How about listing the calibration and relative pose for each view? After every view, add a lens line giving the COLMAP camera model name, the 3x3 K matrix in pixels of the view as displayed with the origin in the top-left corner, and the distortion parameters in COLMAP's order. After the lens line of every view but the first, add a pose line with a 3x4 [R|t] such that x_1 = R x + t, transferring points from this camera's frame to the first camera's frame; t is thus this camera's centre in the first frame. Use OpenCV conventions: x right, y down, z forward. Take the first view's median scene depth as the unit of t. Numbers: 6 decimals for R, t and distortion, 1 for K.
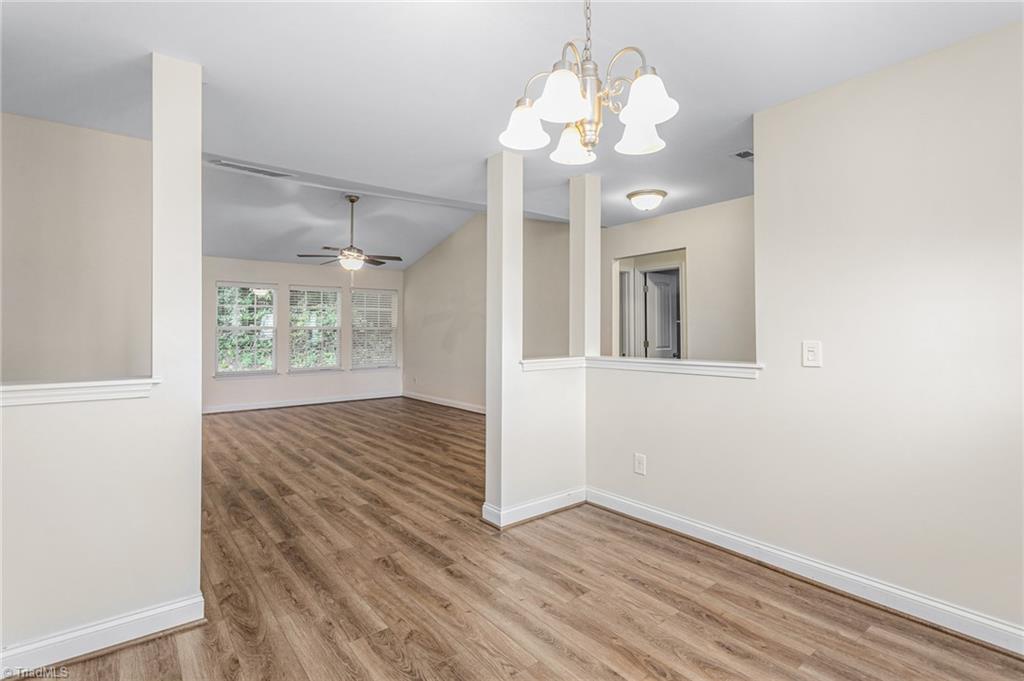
lens RADIAL K [[497.6, 0, 513.6], [0, 497.6, 335.1], [0, 0, 1]] dist [0.005893, 0.000937]
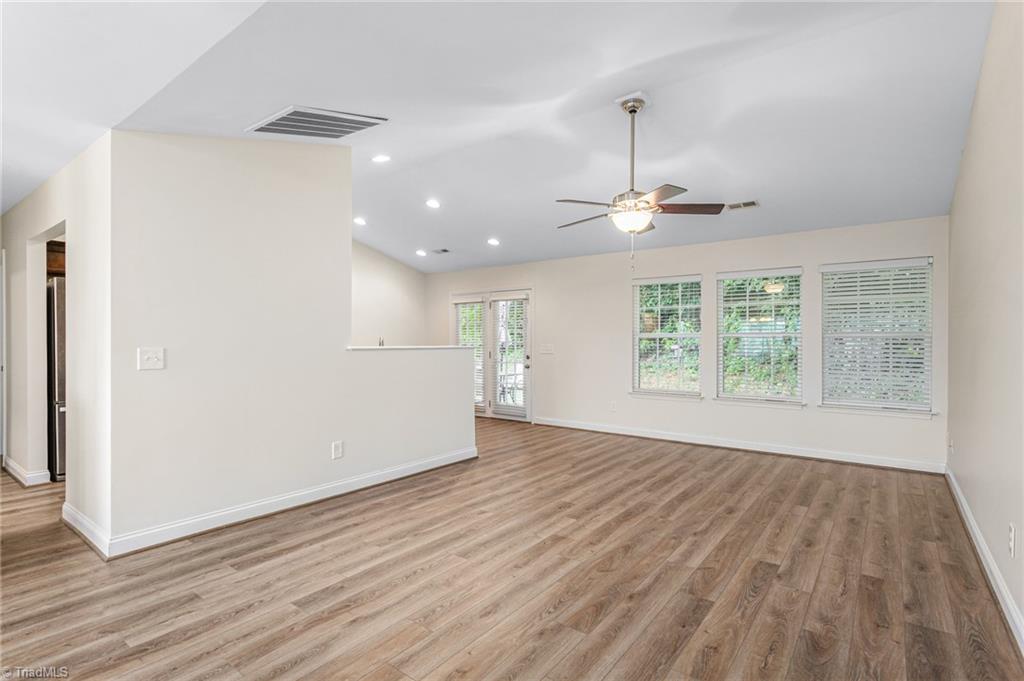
lens RADIAL K [[497.6, 0, 513.1], [0, 497.6, 342.2], [0, 0, 1]] dist [0.005893, 0.000937]
pose [[0.254061, 0.004589, -0.967177, 0.336024], [-0.011295, 0.999935, 0.001777, -0.003323], [0.967122, 0.010473, 0.254096, 1.221774]]
